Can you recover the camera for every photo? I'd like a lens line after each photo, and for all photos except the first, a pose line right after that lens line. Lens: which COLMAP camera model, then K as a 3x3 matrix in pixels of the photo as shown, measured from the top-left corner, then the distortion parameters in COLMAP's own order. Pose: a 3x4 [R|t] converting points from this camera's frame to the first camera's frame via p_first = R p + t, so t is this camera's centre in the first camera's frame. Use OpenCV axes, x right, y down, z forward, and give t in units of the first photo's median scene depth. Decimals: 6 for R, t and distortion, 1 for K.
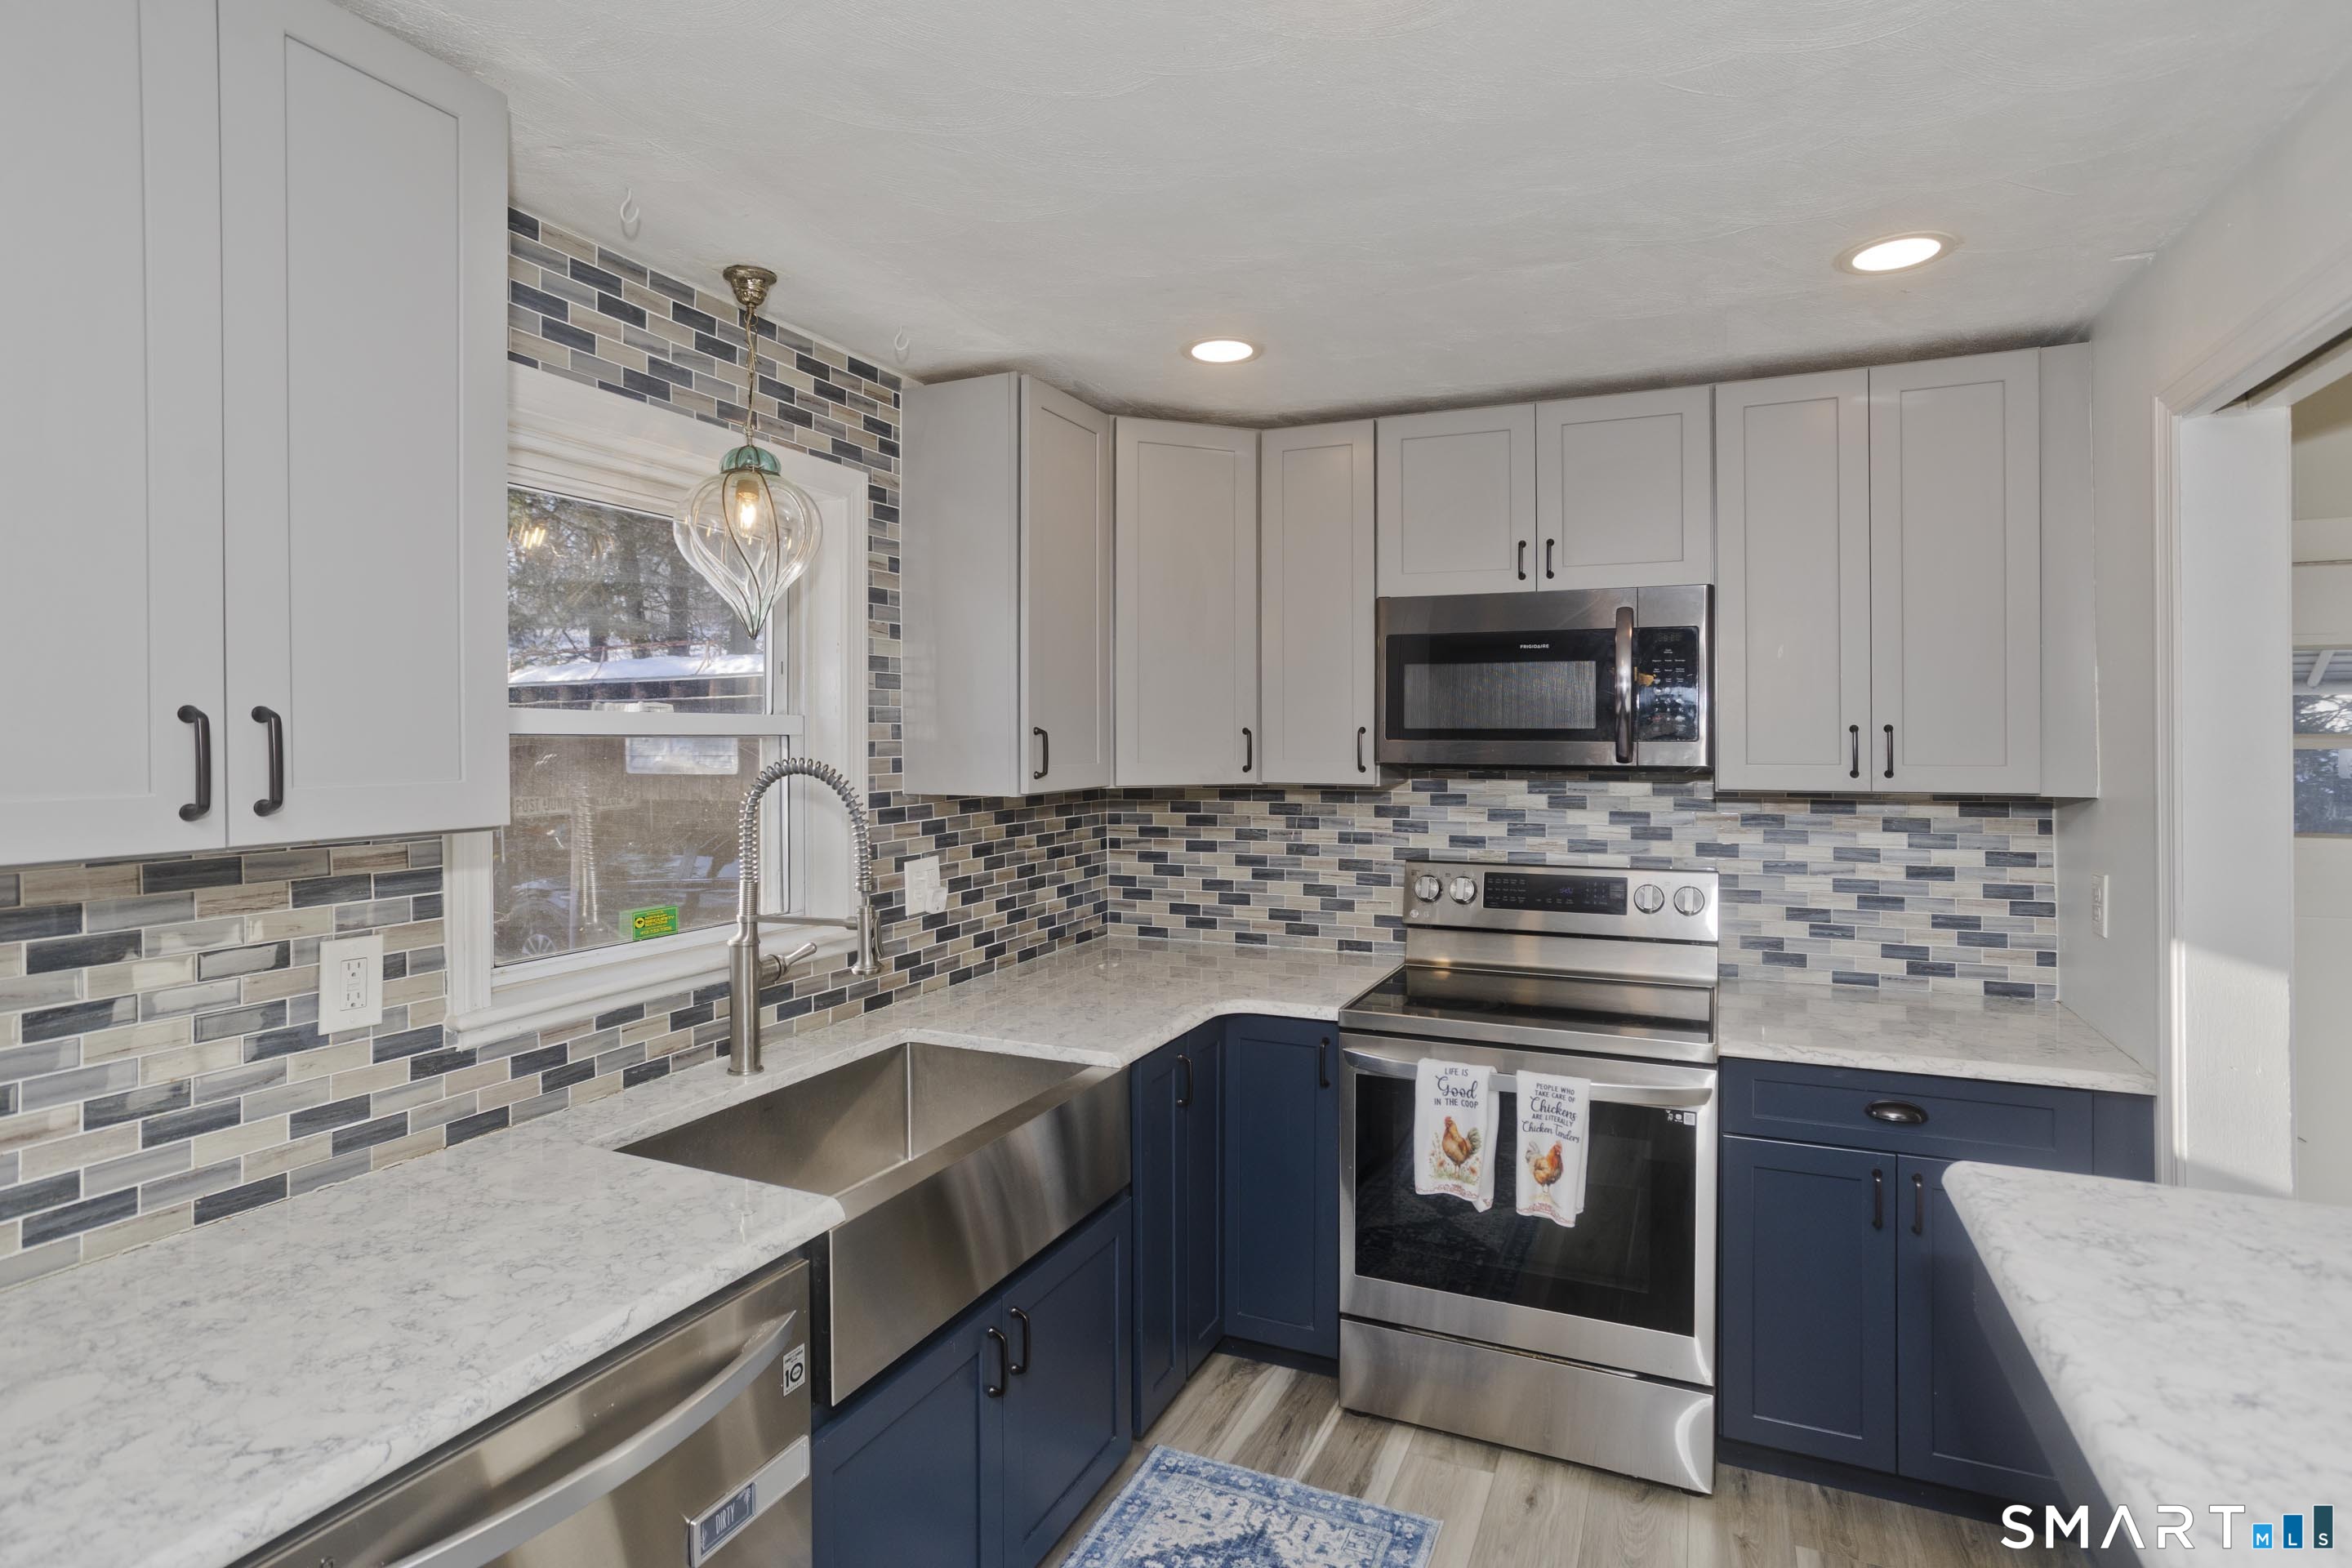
lens RADIAL K [[1168.2, 0, 1219.6], [0, 1168.2, 746.6], [0, 0, 1]] dist [-0.026056, 0.015478]
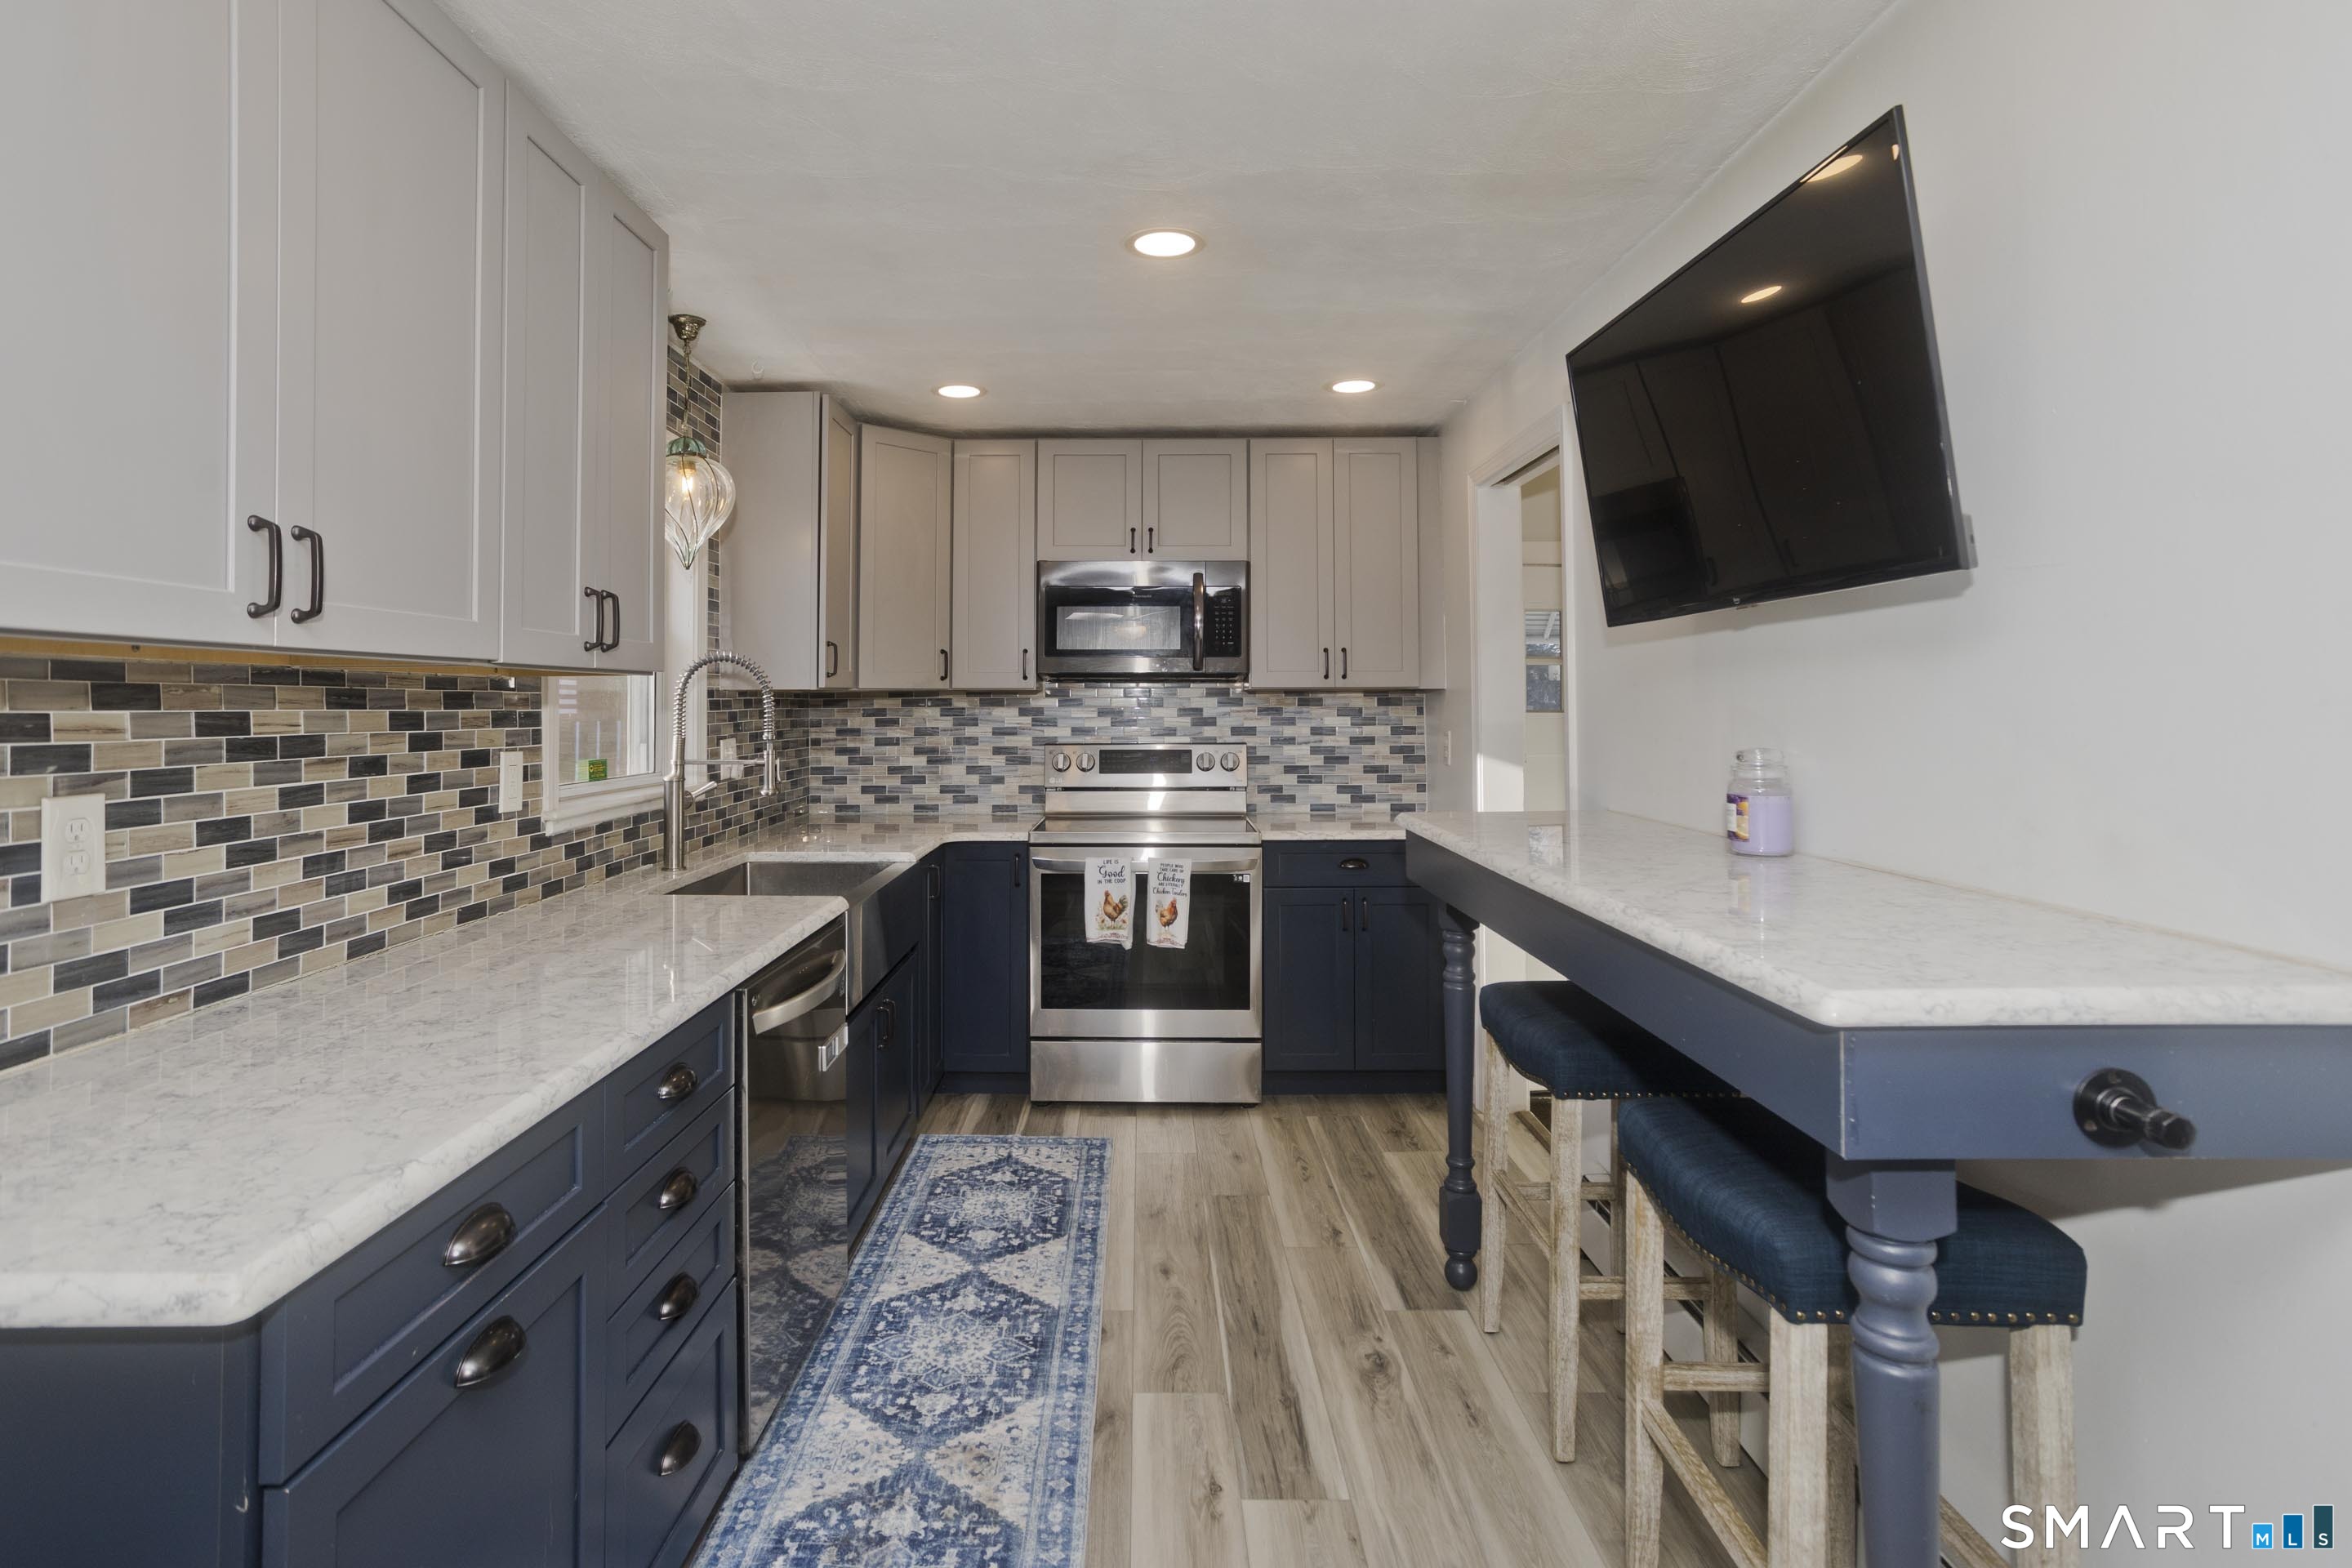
lens RADIAL K [[1168.2, 0, 1136.7], [0, 1168.2, 696.4], [0, 0, 1]] dist [-0.026056, 0.015478]
pose [[0.921999, 0.000944, 0.387192, -0.355859], [0.005352, 0.999870, -0.015181, 0.073620], [-0.387156, 0.016069, 0.921874, -0.447948]]
